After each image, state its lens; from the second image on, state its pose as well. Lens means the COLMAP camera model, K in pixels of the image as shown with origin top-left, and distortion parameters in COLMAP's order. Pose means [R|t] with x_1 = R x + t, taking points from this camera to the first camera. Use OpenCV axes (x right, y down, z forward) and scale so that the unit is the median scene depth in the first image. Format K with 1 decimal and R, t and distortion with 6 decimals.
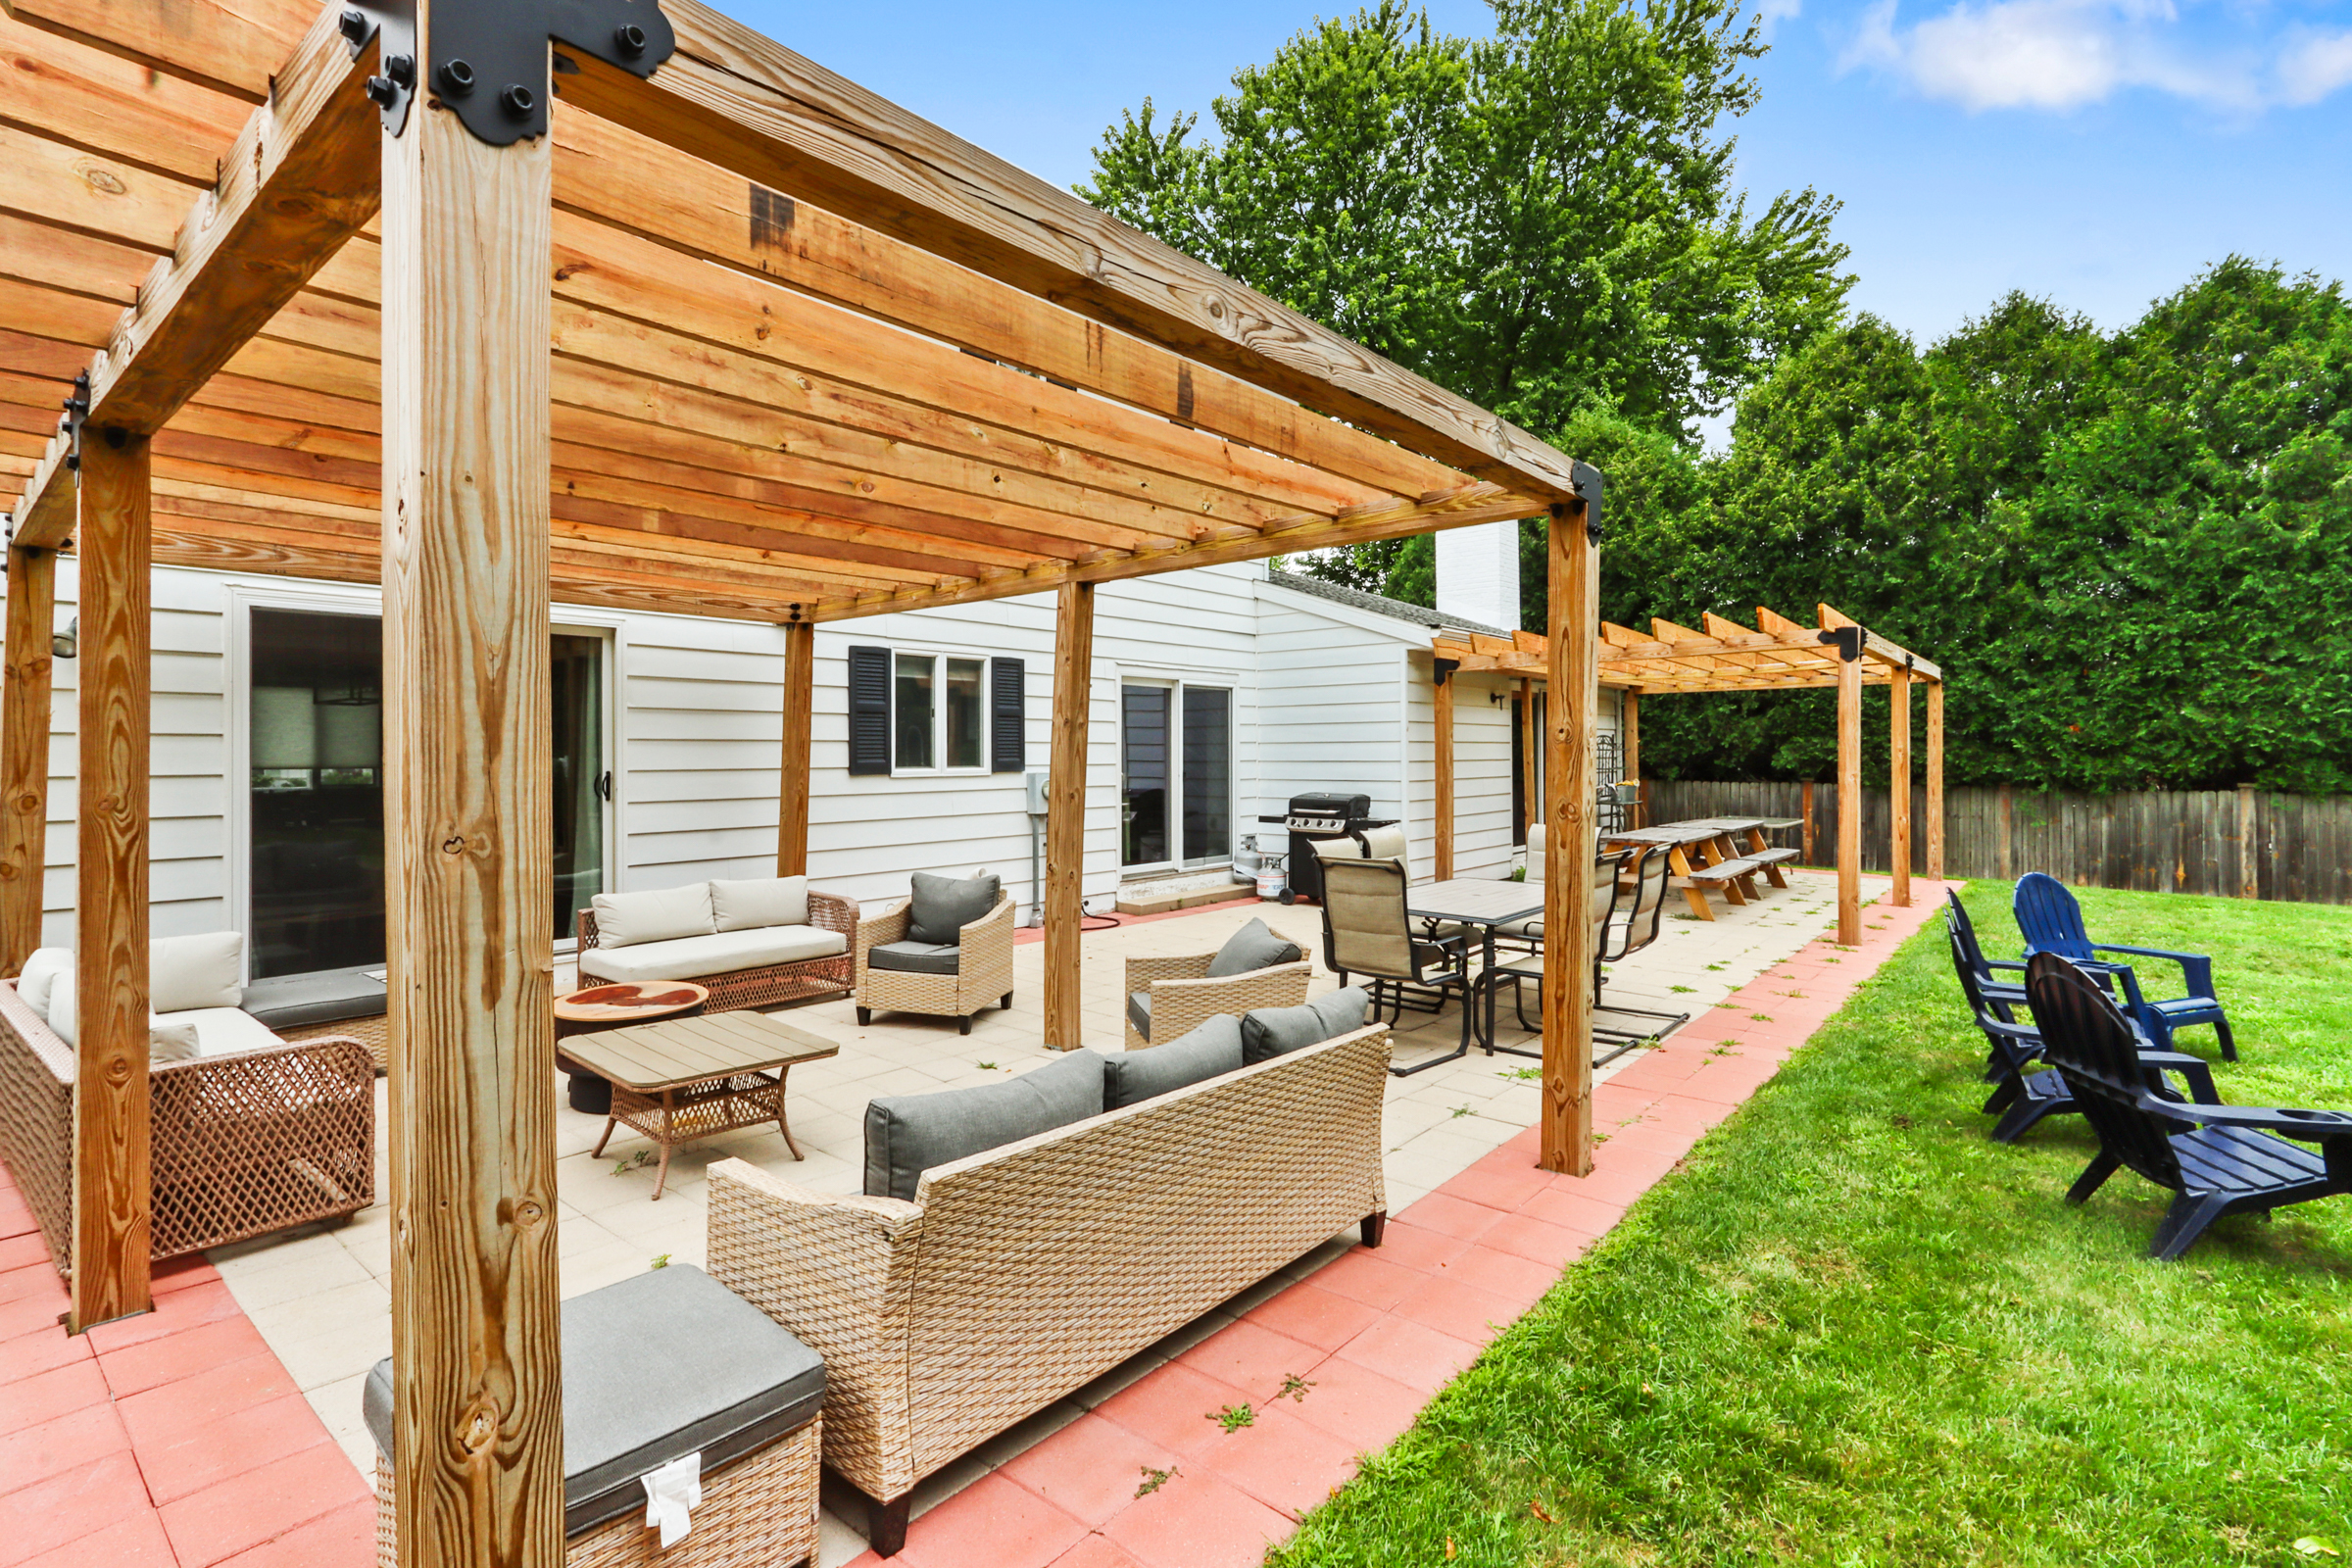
lens RADIAL K [[1099.0, 0, 1167.2], [0, 1099.0, 765.7], [0, 0, 1]] dist [0.002627, 0.000468]
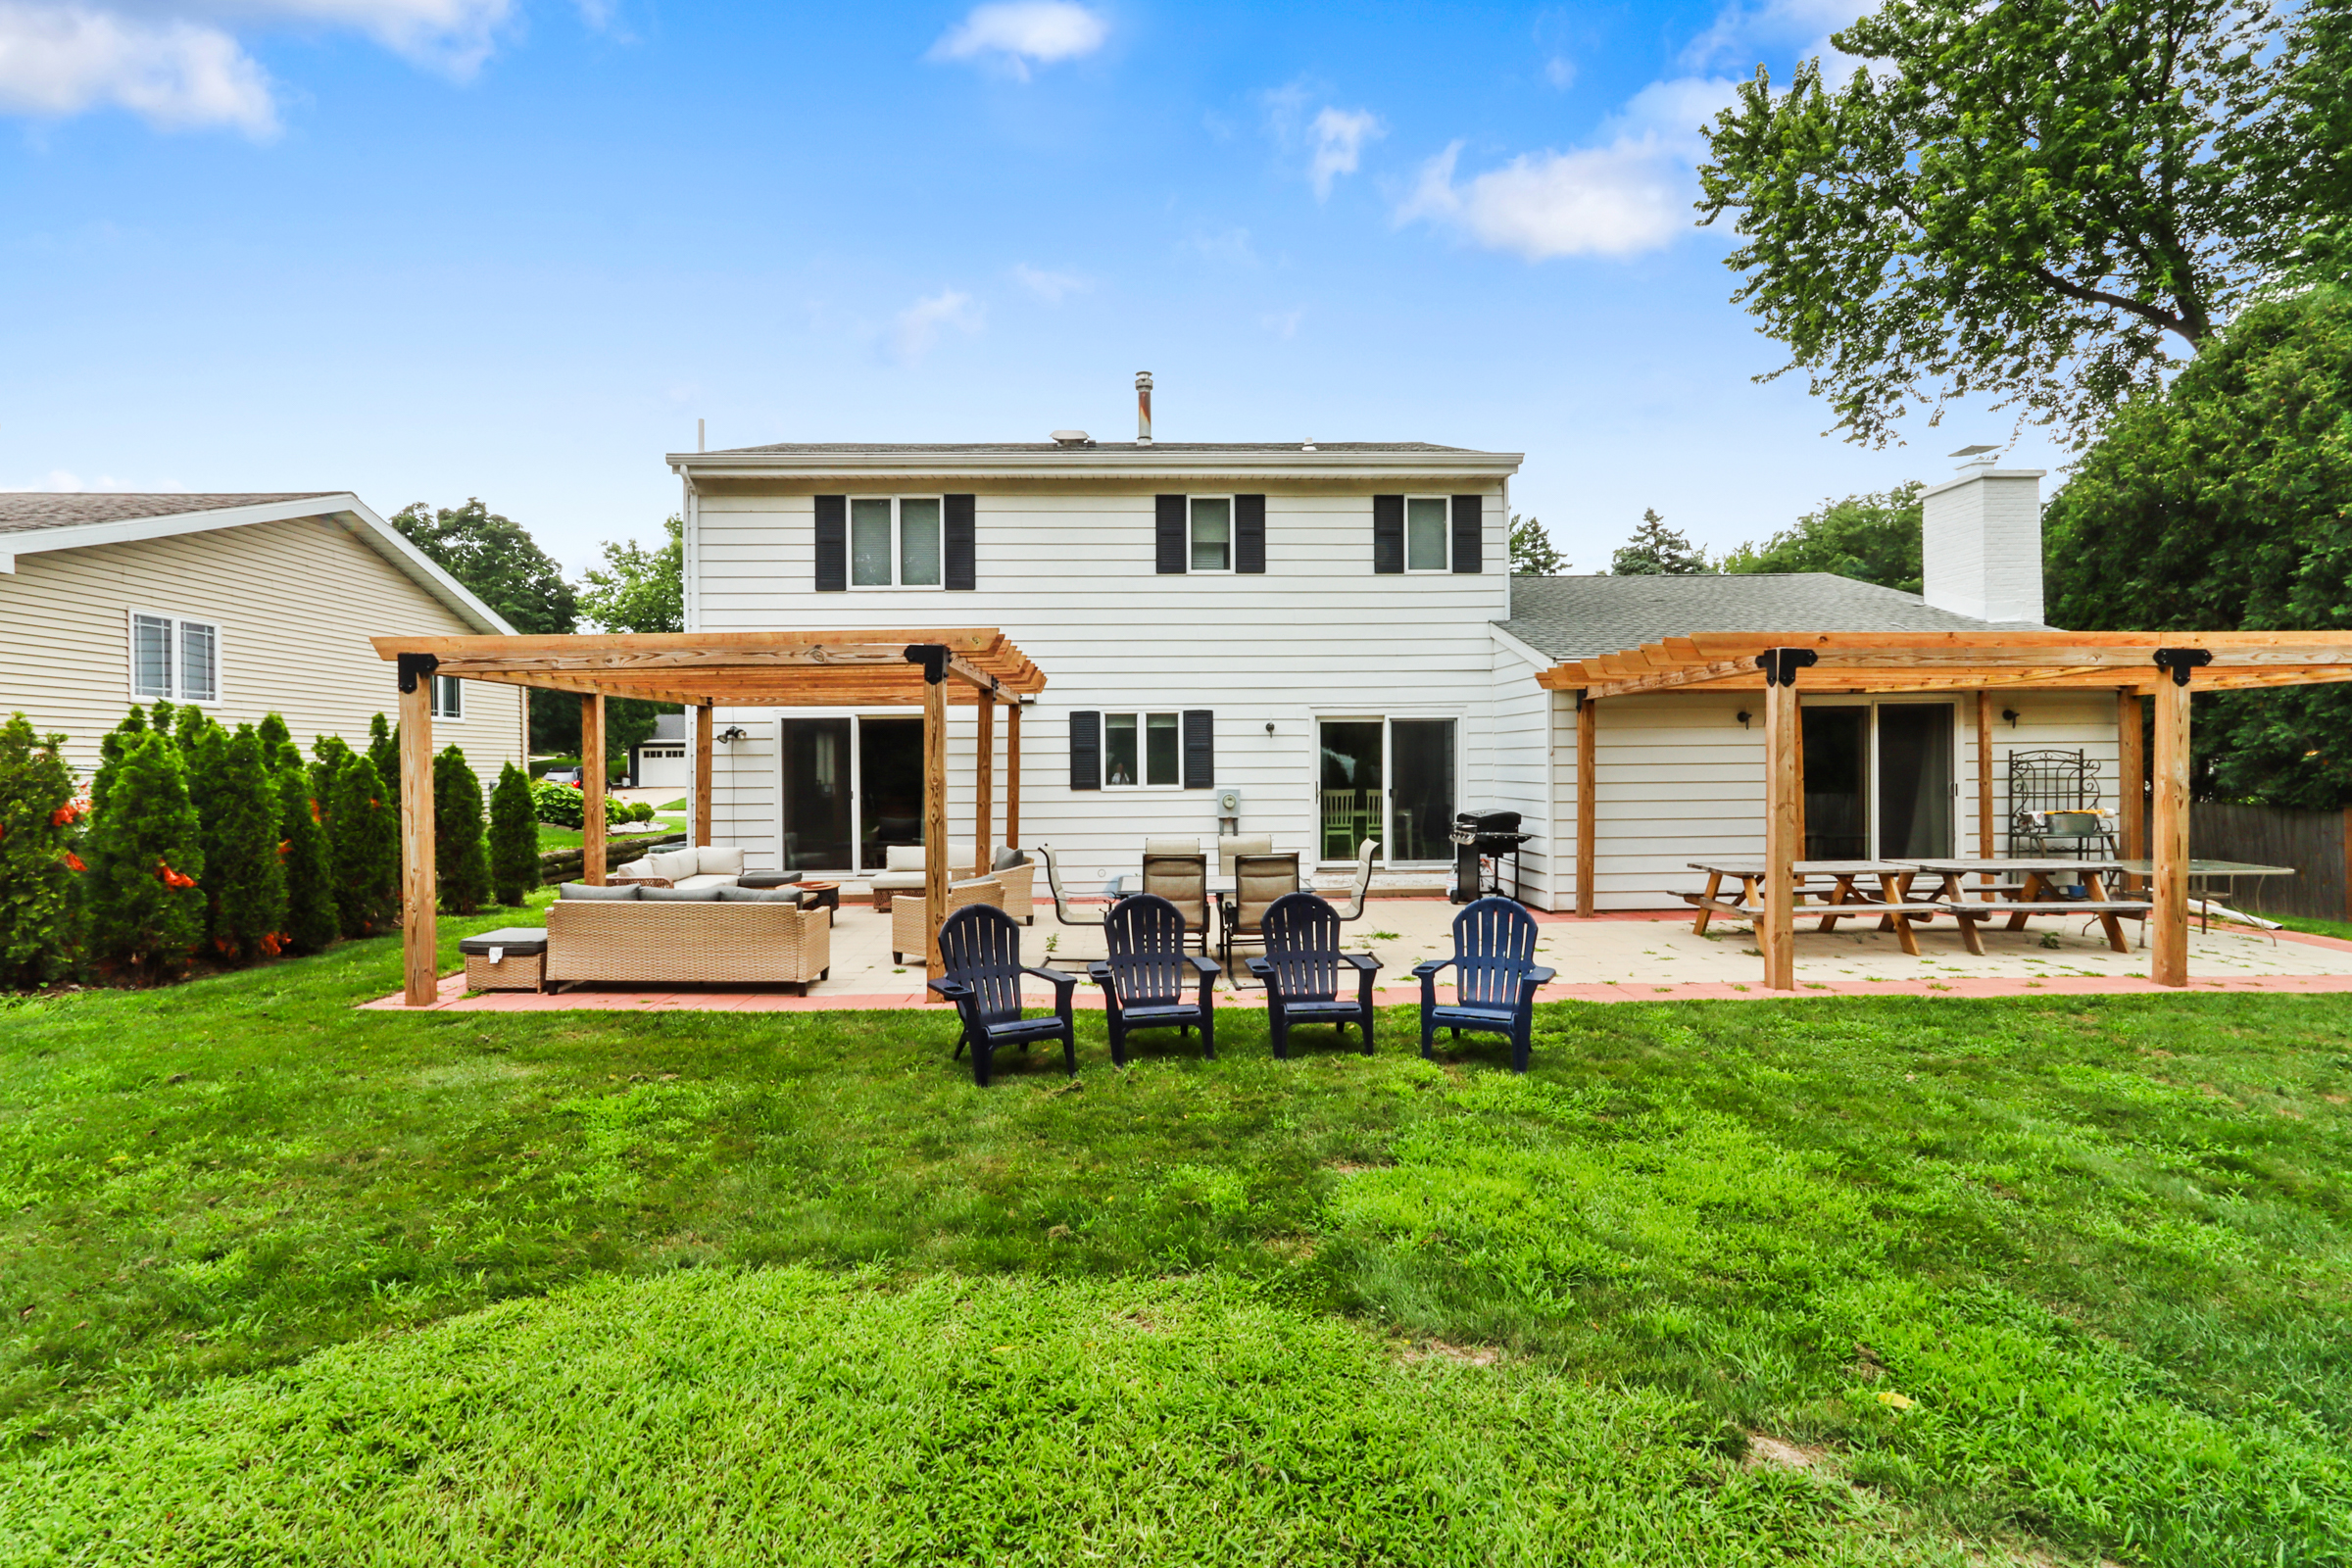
lens RADIAL K [[1099.0, 0, 1167.2], [0, 1099.0, 765.7], [0, 0, 1]] dist [0.002627, 0.000468]
pose [[0.674197, -0.001882, -0.738549, 0.929361], [-0.004697, 0.999966, -0.006837, -0.014562], [0.738537, 0.008078, 0.674165, -0.014886]]
